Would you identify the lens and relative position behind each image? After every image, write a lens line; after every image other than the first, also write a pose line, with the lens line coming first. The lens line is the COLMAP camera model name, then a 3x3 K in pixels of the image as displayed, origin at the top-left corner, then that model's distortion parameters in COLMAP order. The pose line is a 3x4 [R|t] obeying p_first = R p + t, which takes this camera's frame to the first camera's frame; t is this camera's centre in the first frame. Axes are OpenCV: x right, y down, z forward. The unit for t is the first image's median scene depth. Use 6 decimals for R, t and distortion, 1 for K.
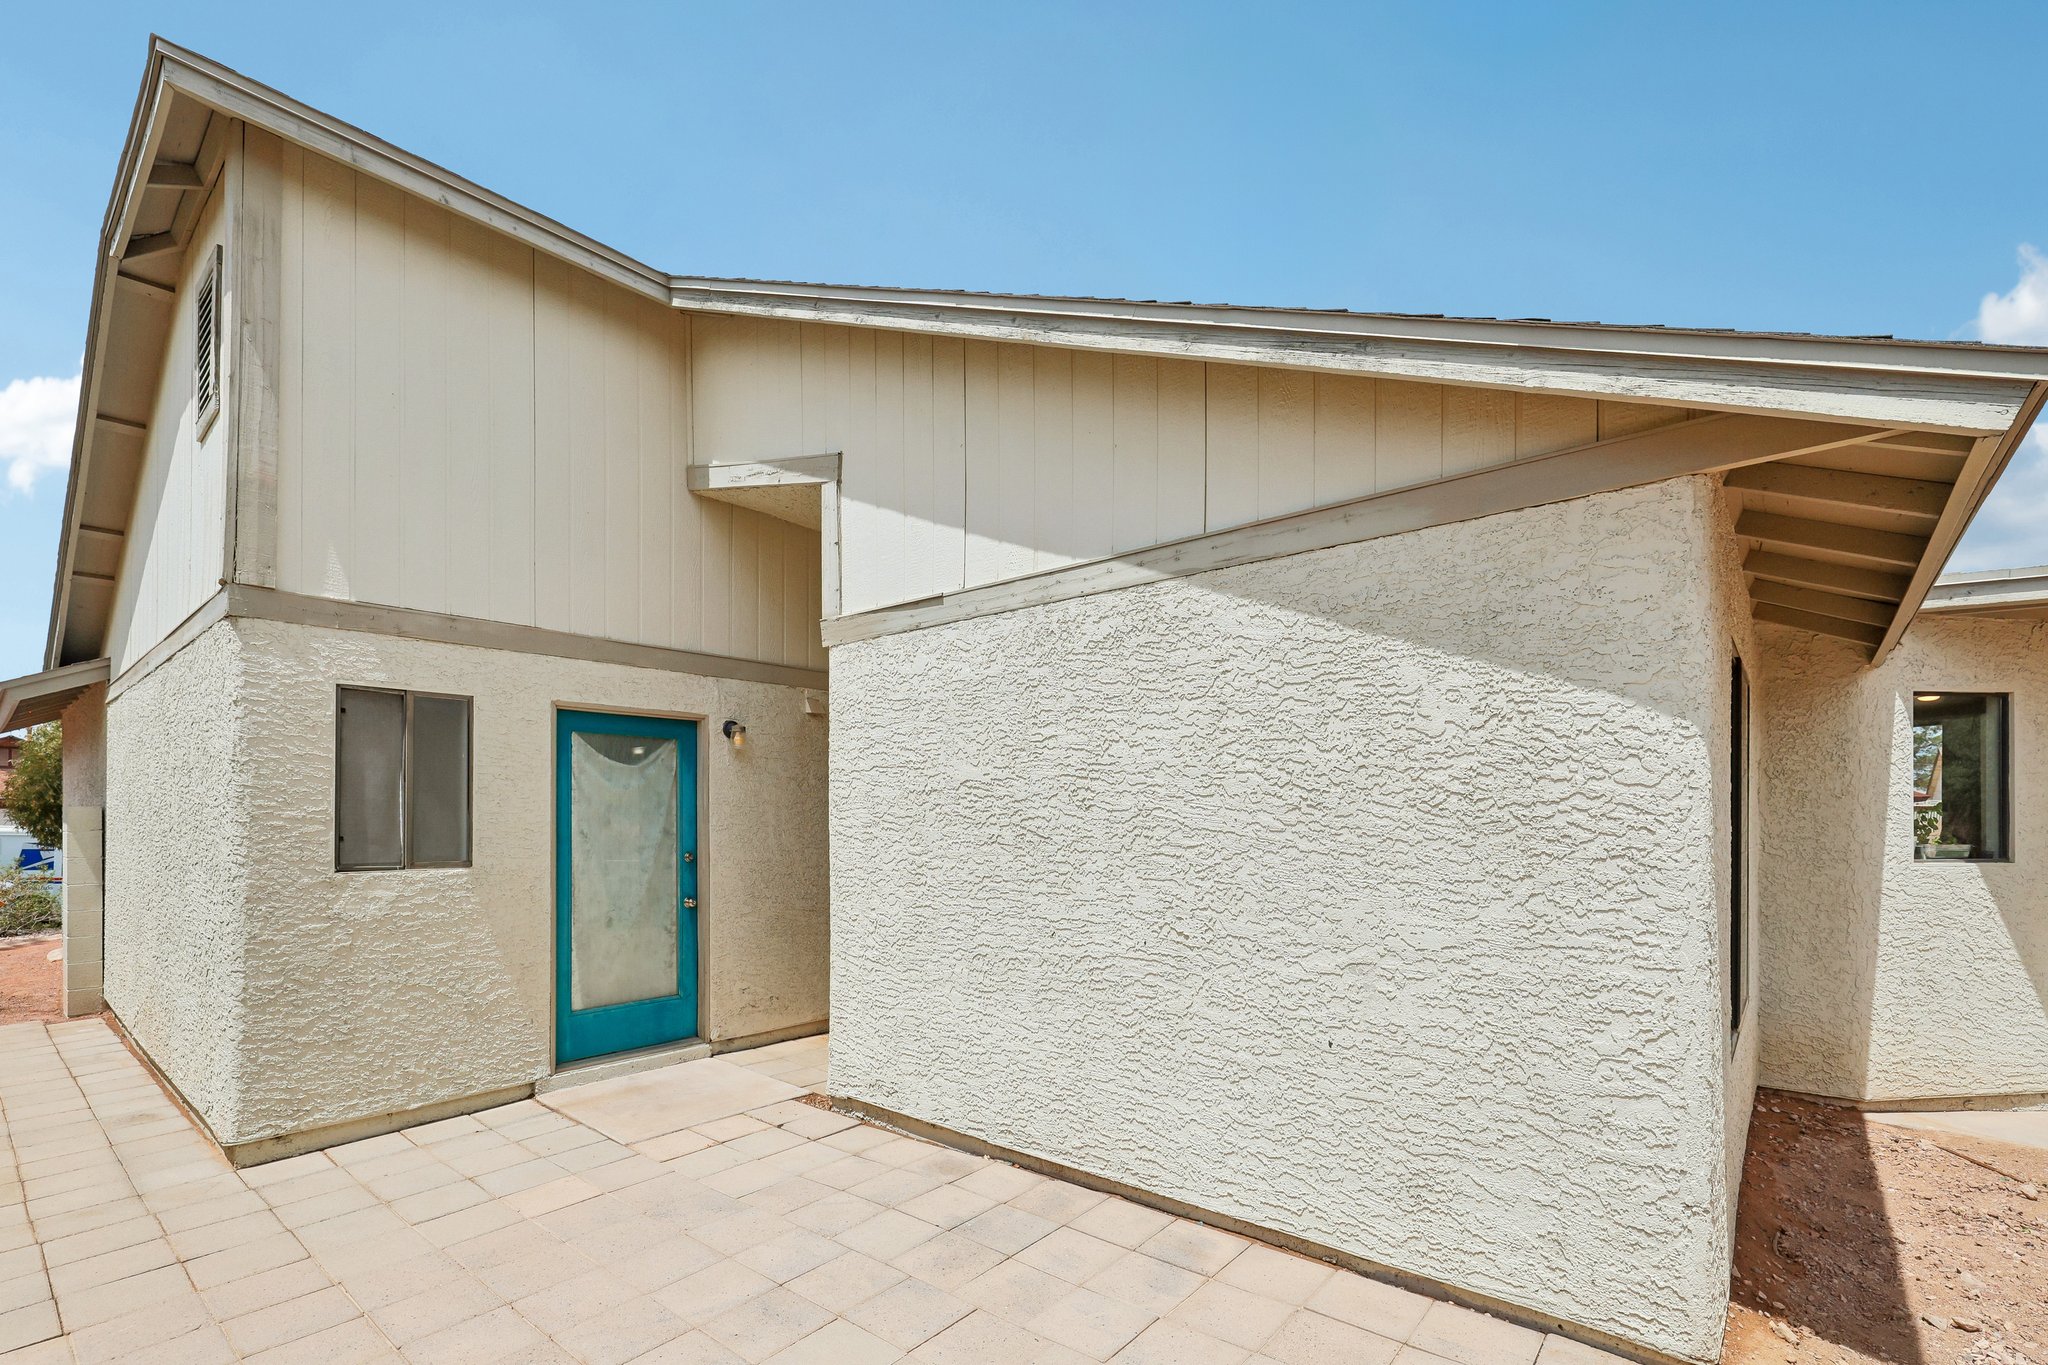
lens RADIAL K [[916.3, 0, 1024.0], [0, 916.3, 820.8], [0, 0, 1]] dist [-0.001083, -0.000360]
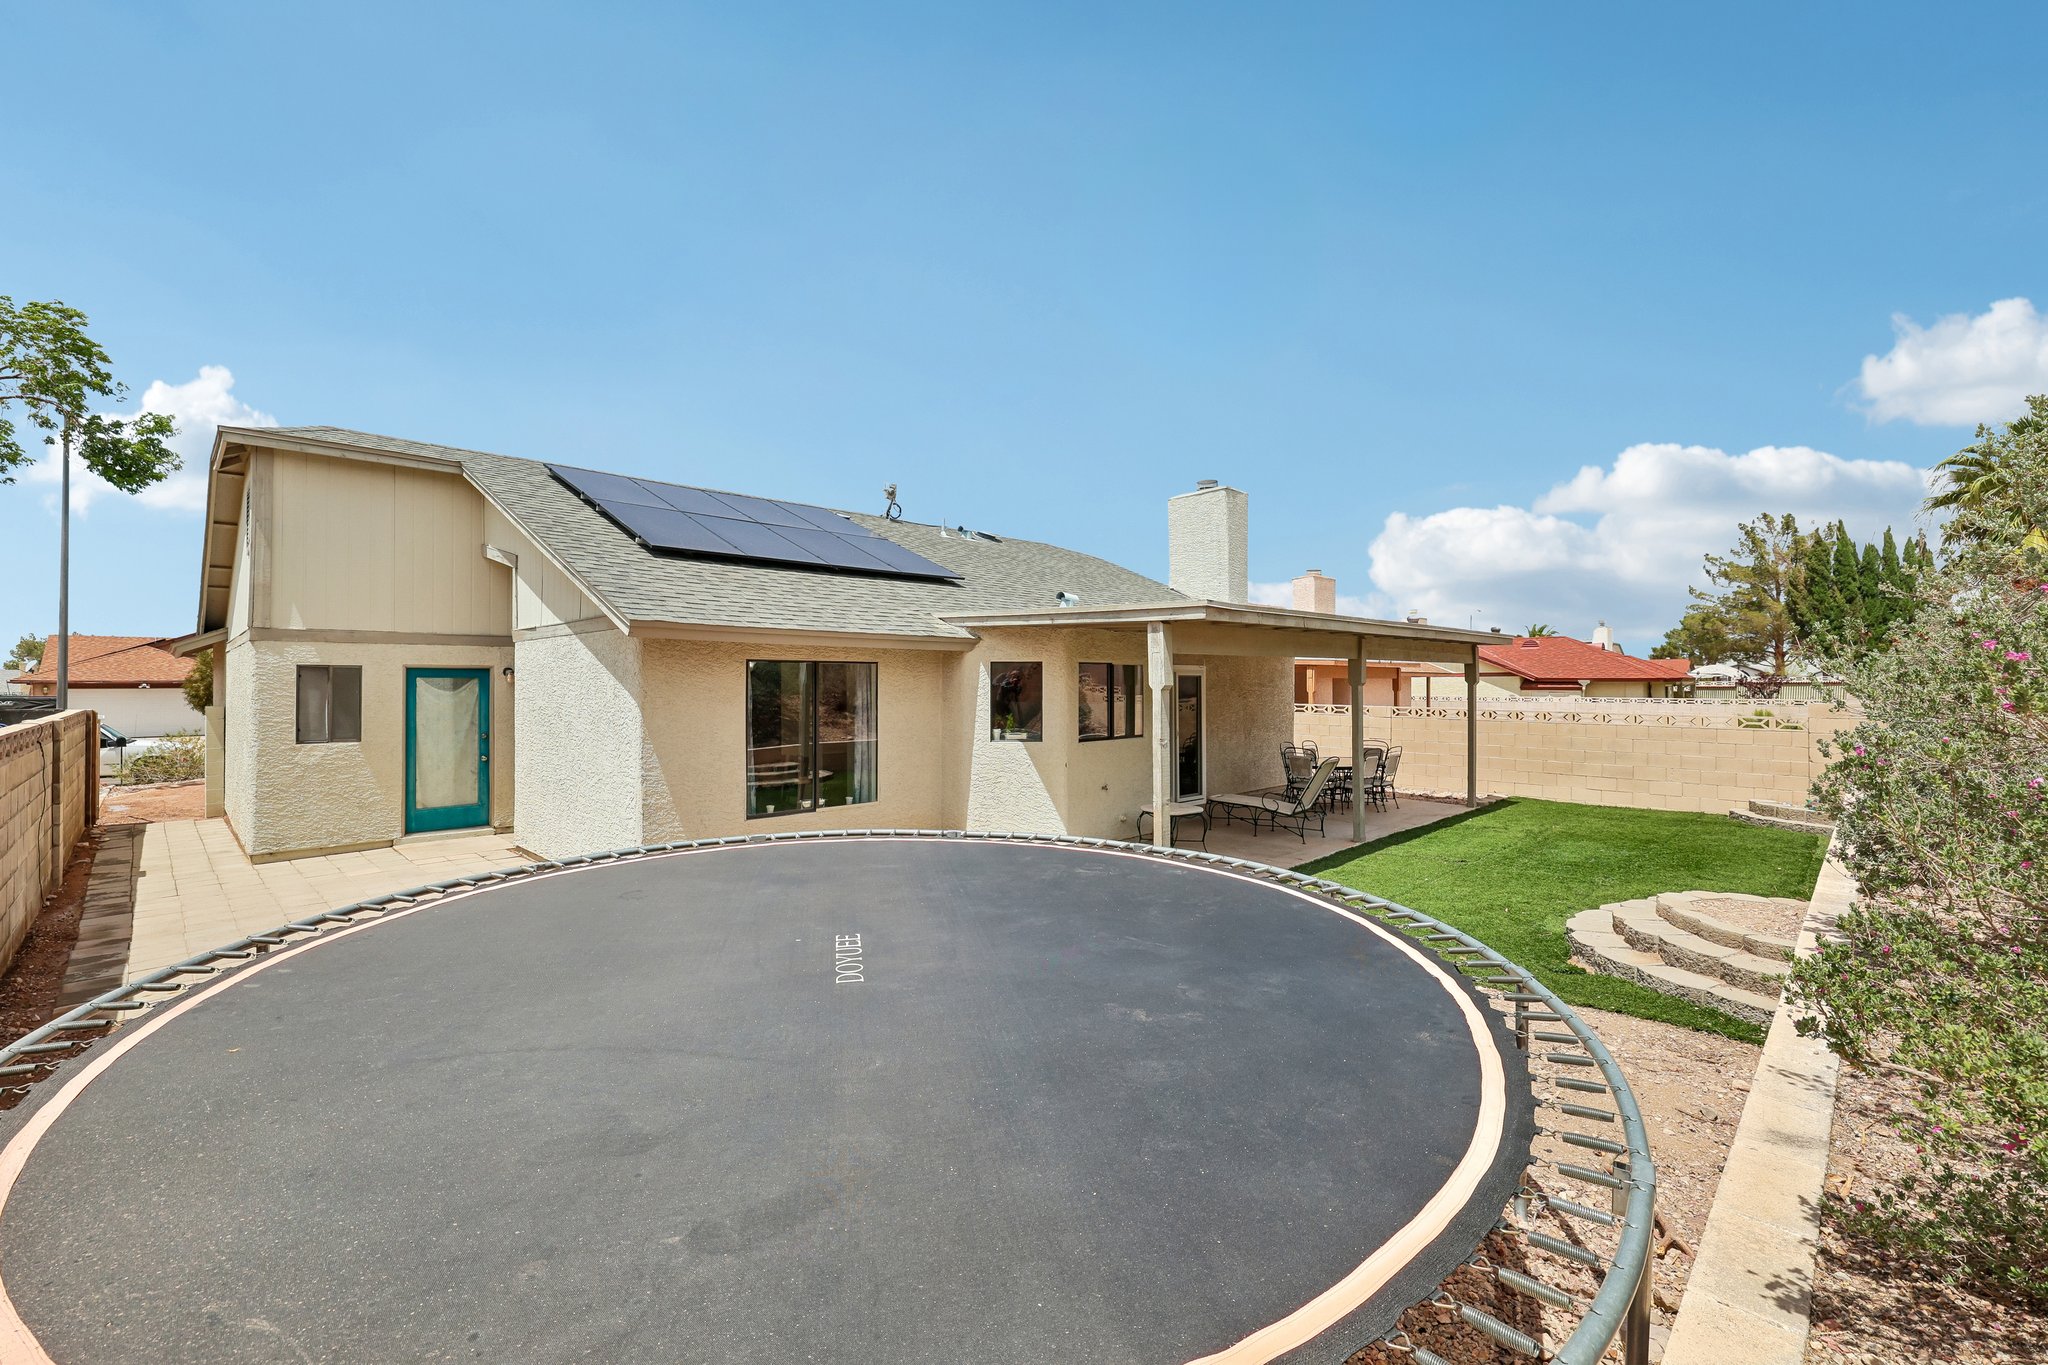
lens RADIAL K [[862.0, 0, 1016.4], [0, 862.0, 686.0], [0, 0, 1]] dist [0.001300, -0.000142]
pose [[0.996618, -0.000883, -0.082164, 1.254171], [0.000584, 0.999993, -0.003662, -0.082480], [0.082167, 0.003602, 0.996612, -1.044144]]
